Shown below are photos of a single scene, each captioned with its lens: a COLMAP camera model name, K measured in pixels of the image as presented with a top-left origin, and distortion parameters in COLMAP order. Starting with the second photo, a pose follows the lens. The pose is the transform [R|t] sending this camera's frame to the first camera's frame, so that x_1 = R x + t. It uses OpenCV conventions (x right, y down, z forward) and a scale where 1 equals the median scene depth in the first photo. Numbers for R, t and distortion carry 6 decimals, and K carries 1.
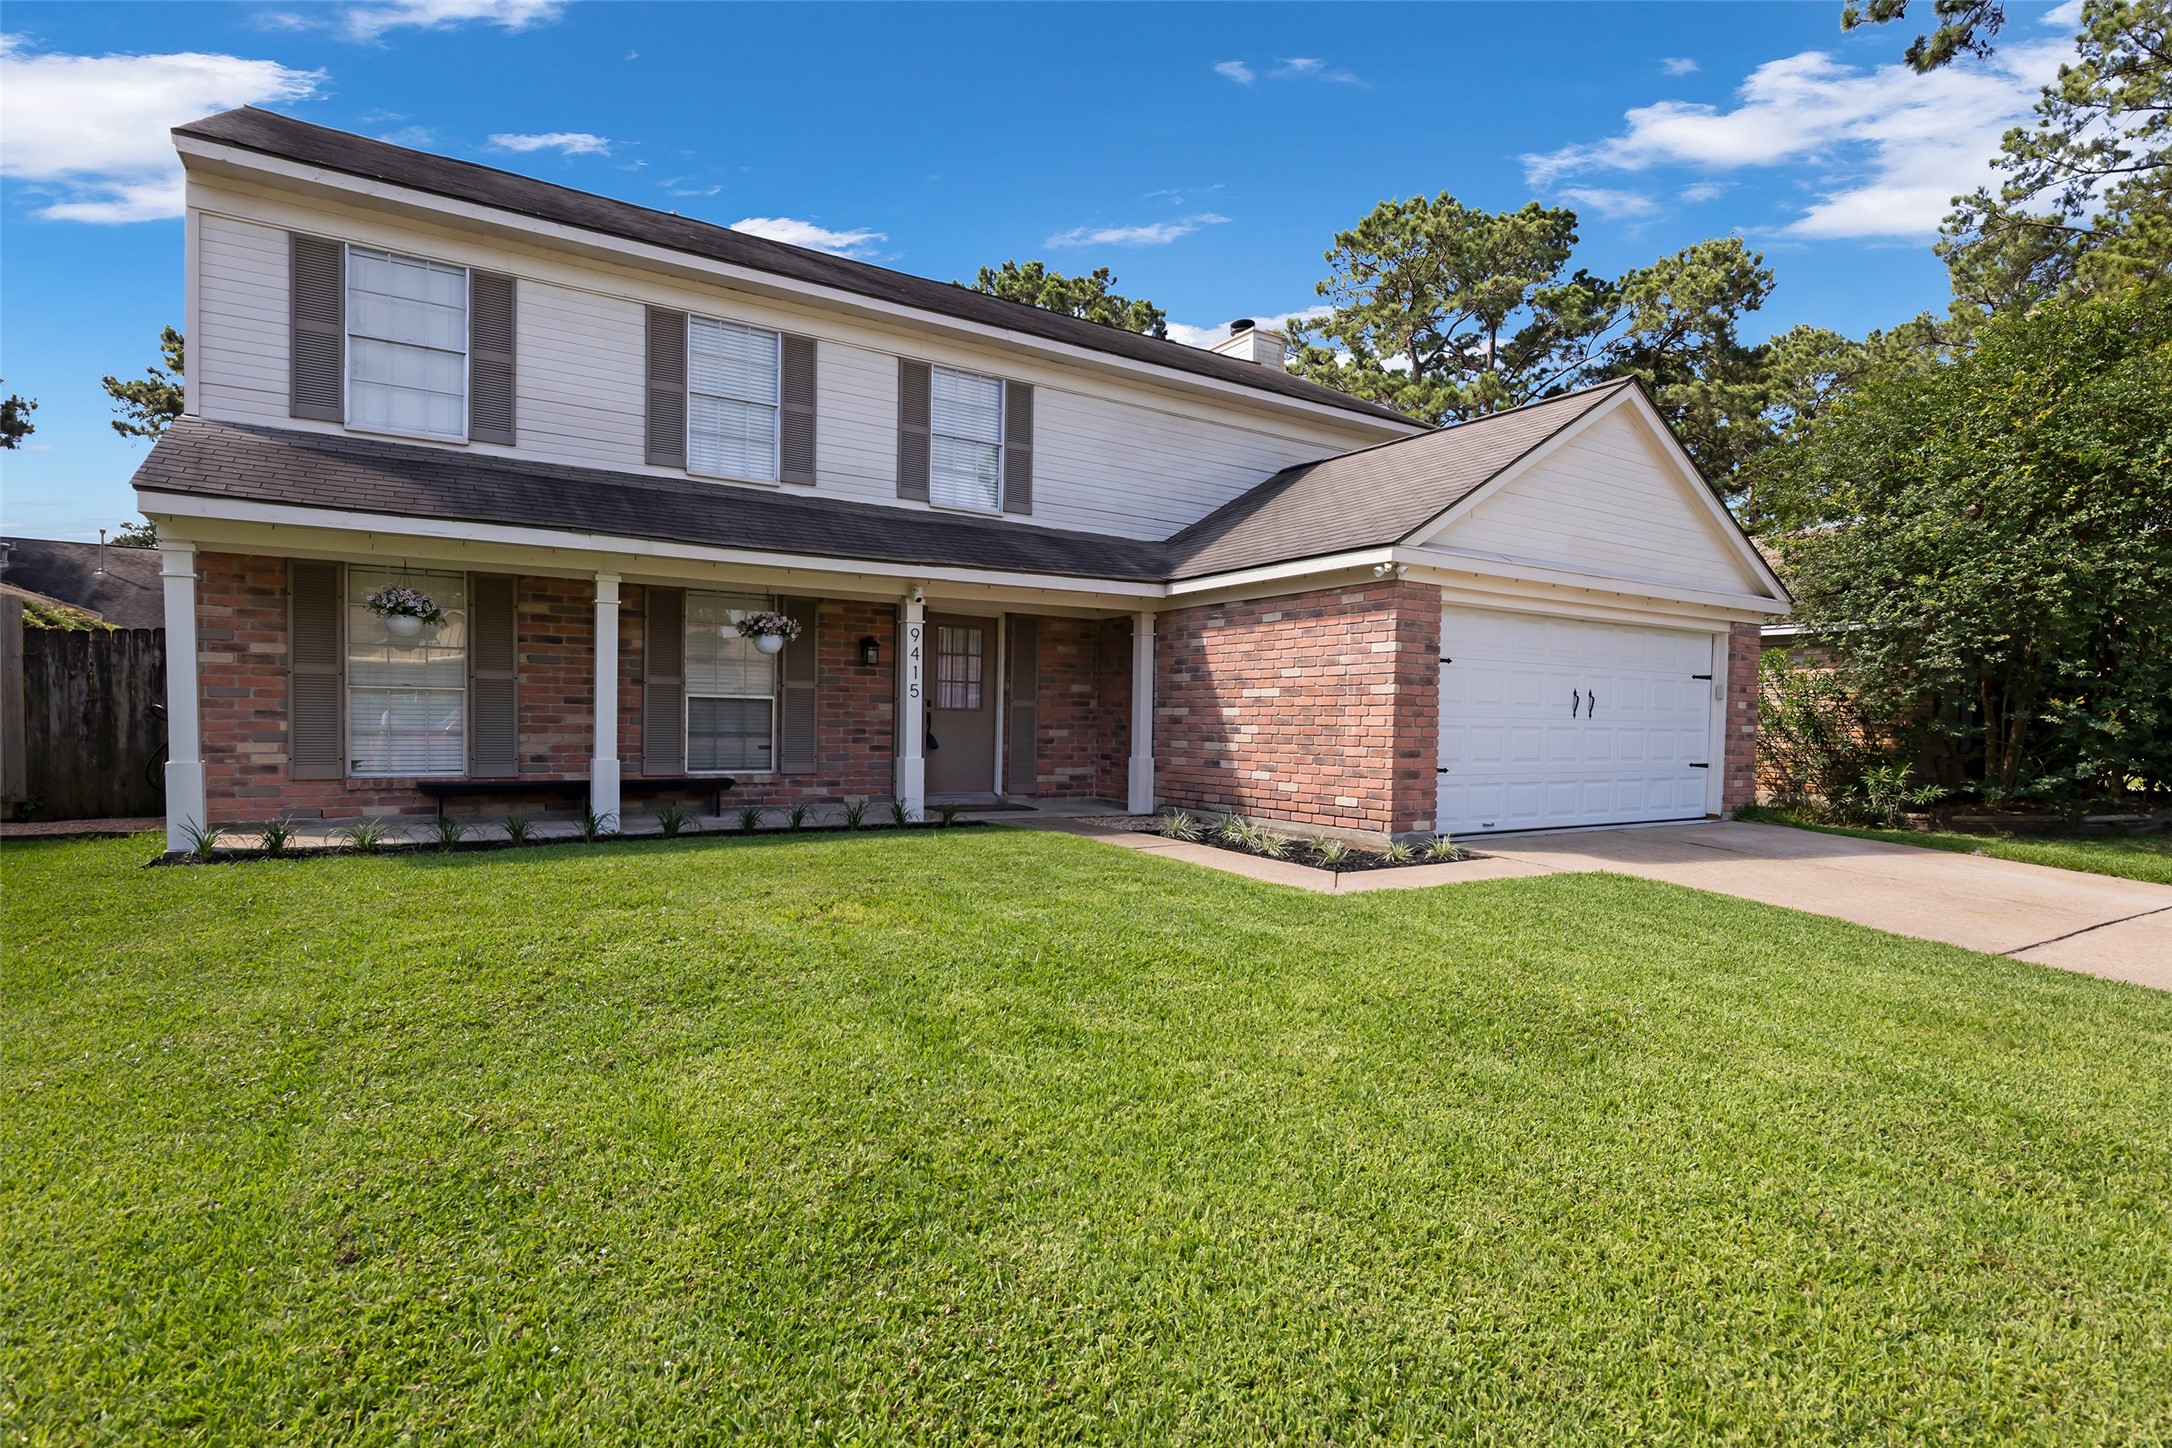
lens RADIAL K [[1069.2, 0, 1084.7], [0, 1069.2, 766.4], [0, 0, 1]] dist [-0.011461, -0.000066]
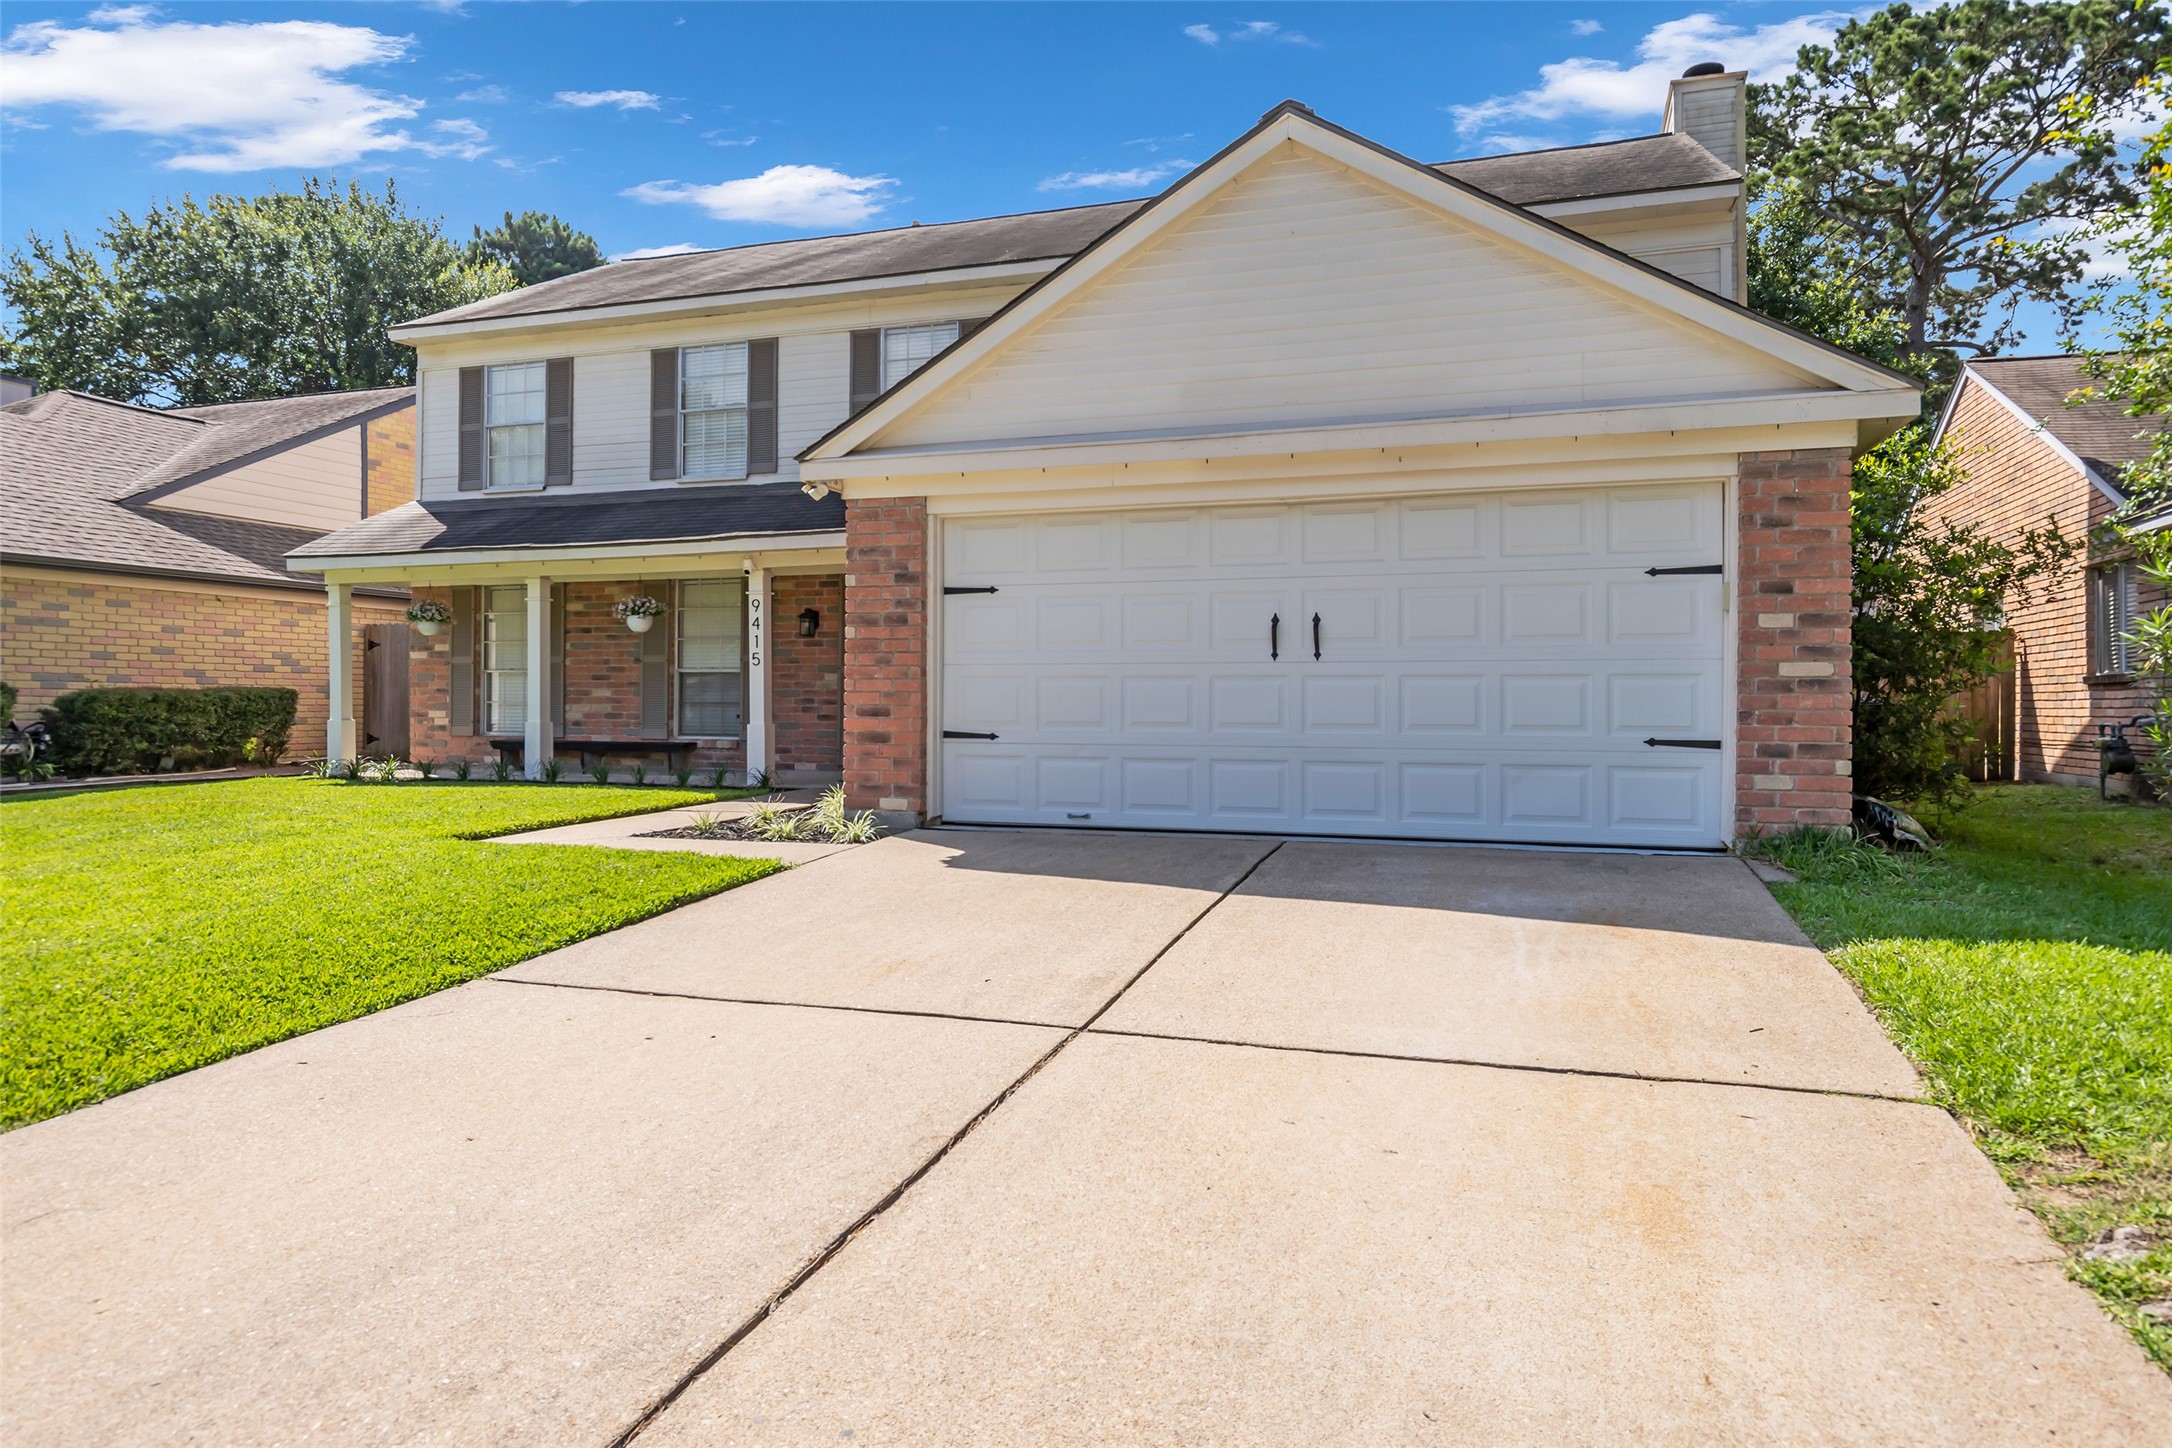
lens RADIAL K [[1322.8, 0, 1086.0], [0, 1322.8, 724.0], [0, 0, 1]] dist [0.000808, -0.000298]
pose [[0.627787, -0.002201, -0.778382, 0.999235], [-0.027486, 0.999310, -0.024994, 0.014772], [0.777900, 0.037086, 0.627293, 0.427597]]
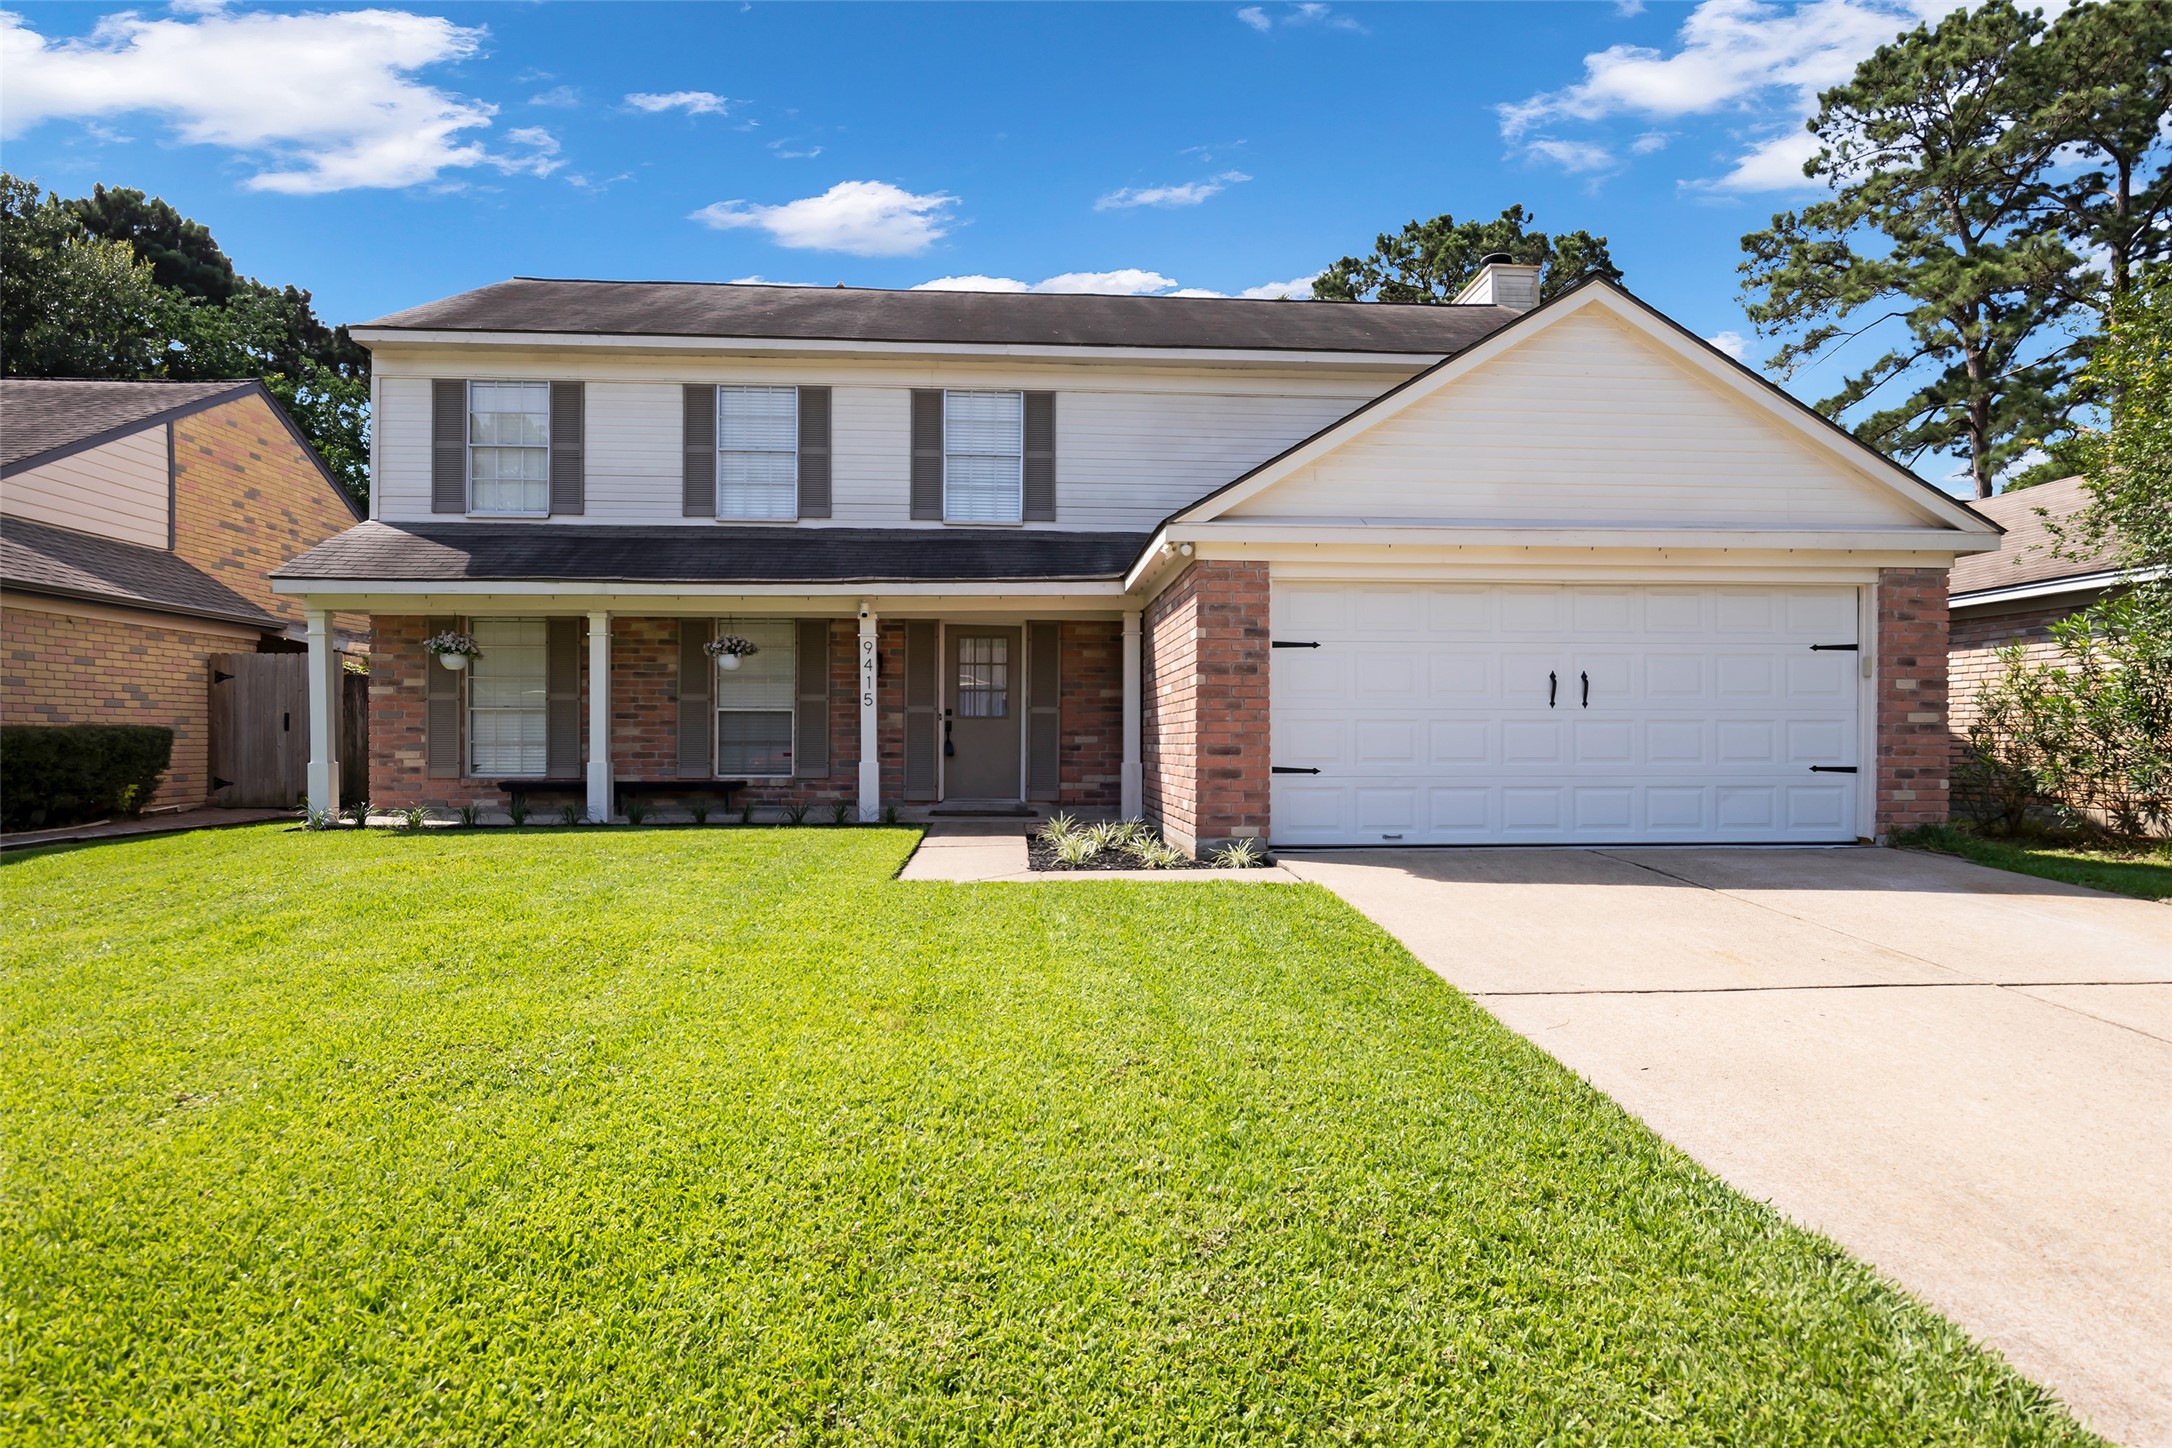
lens RADIAL K [[1182.2, 0, 1091.8], [0, 1182.2, 760.7], [0, 0, 1]] dist [-0.000903, -0.009169]
pose [[0.878054, -0.006958, -0.478511, 0.581148], [-0.007038, 0.999598, -0.027451, 0.020769], [0.478510, 0.027471, 0.877652, 0.064109]]
